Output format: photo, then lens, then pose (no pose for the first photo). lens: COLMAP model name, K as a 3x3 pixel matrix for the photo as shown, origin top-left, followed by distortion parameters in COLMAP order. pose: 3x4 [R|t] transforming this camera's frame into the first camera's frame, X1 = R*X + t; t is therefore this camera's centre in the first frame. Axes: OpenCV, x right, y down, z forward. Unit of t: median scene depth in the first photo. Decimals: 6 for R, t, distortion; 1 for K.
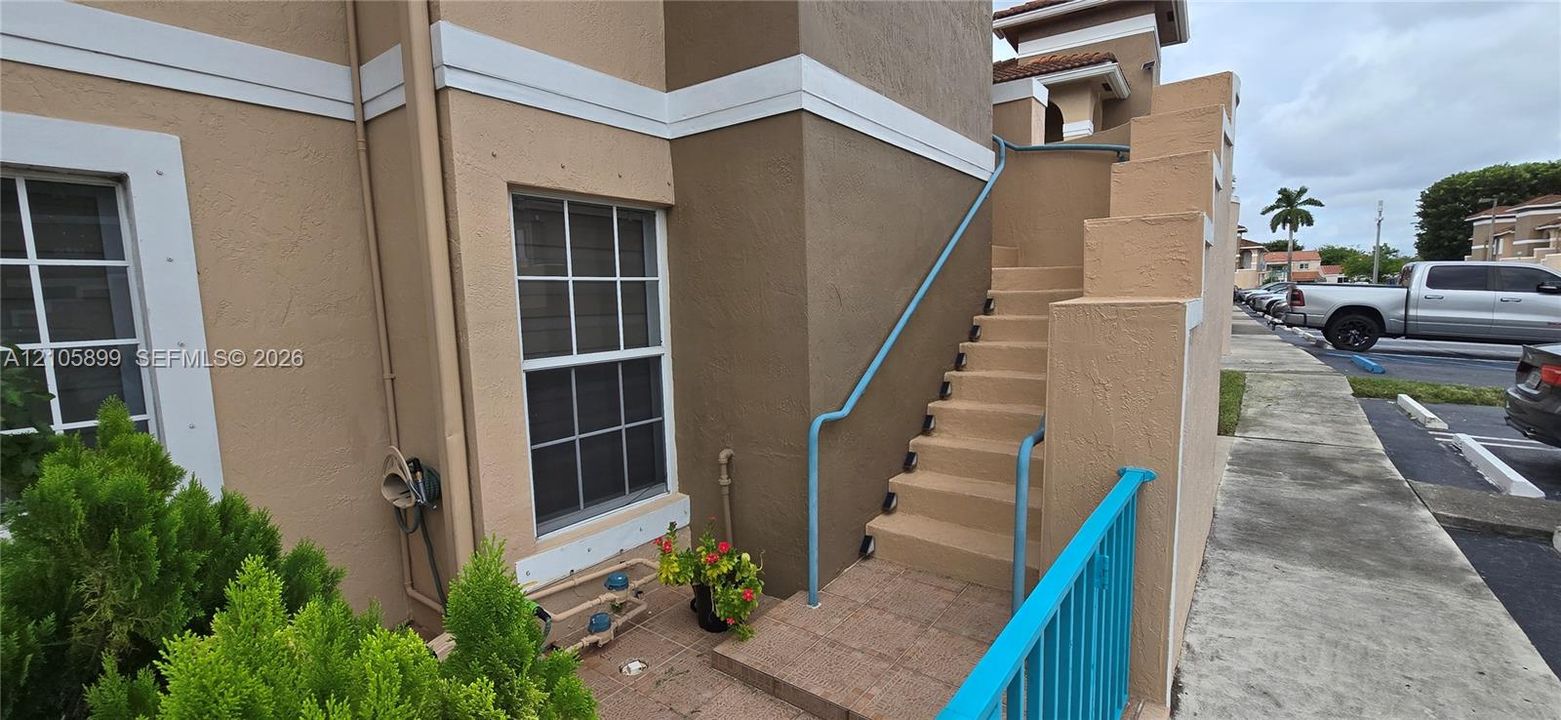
lens RADIAL K [[633.3, 0, 780.9], [0, 633.3, 370.5], [0, 0, 1]] dist [-0.004457, -0.000163]
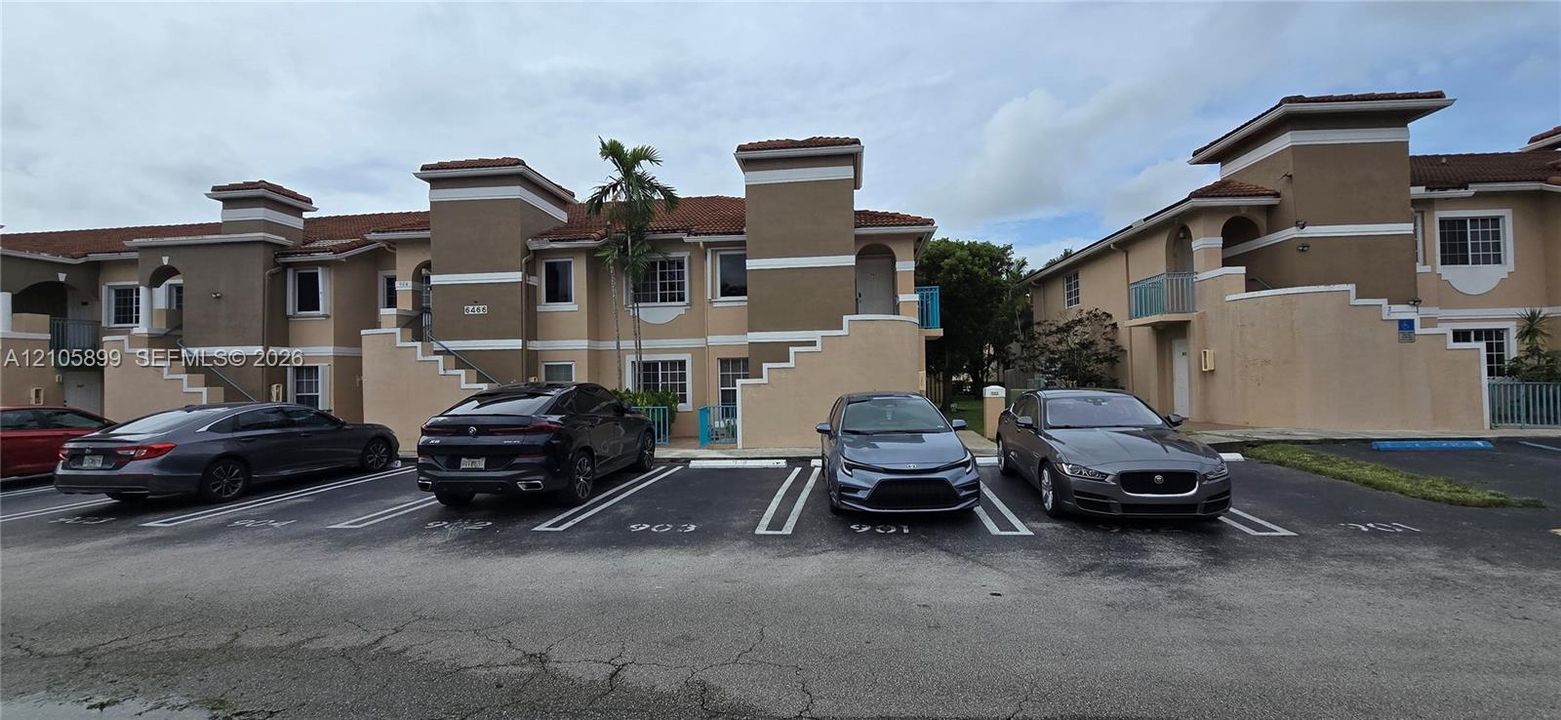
lens RADIAL K [[633.3, 0, 786.5], [0, 633.3, 357.4], [0, 0, 1]] dist [-0.004457, -0.000163]
pose [[0.510576, -0.010258, -0.859771, 4.445532], [-0.093112, 0.993389, -0.067147, 0.039499], [0.854776, 0.114339, 0.506245, -1.313759]]
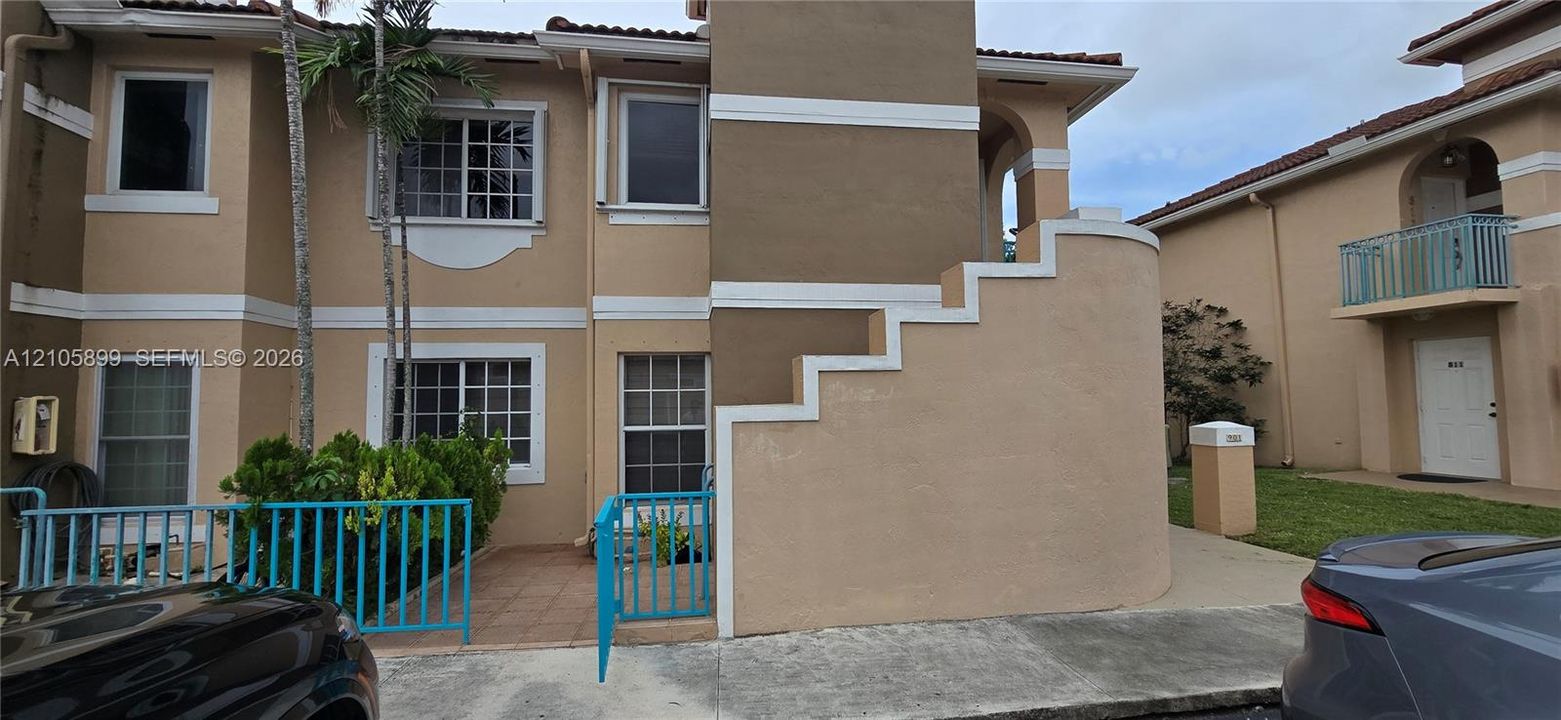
lens RADIAL K [[633.3, 0, 785.5], [0, 633.3, 362.1], [0, 0, 1]] dist [-0.004457, -0.000163]
pose [[0.705717, -0.027495, -0.707960, 1.495487], [-0.086536, 0.988420, -0.124649, -0.009434], [0.703189, 0.149231, 0.695165, -0.197682]]
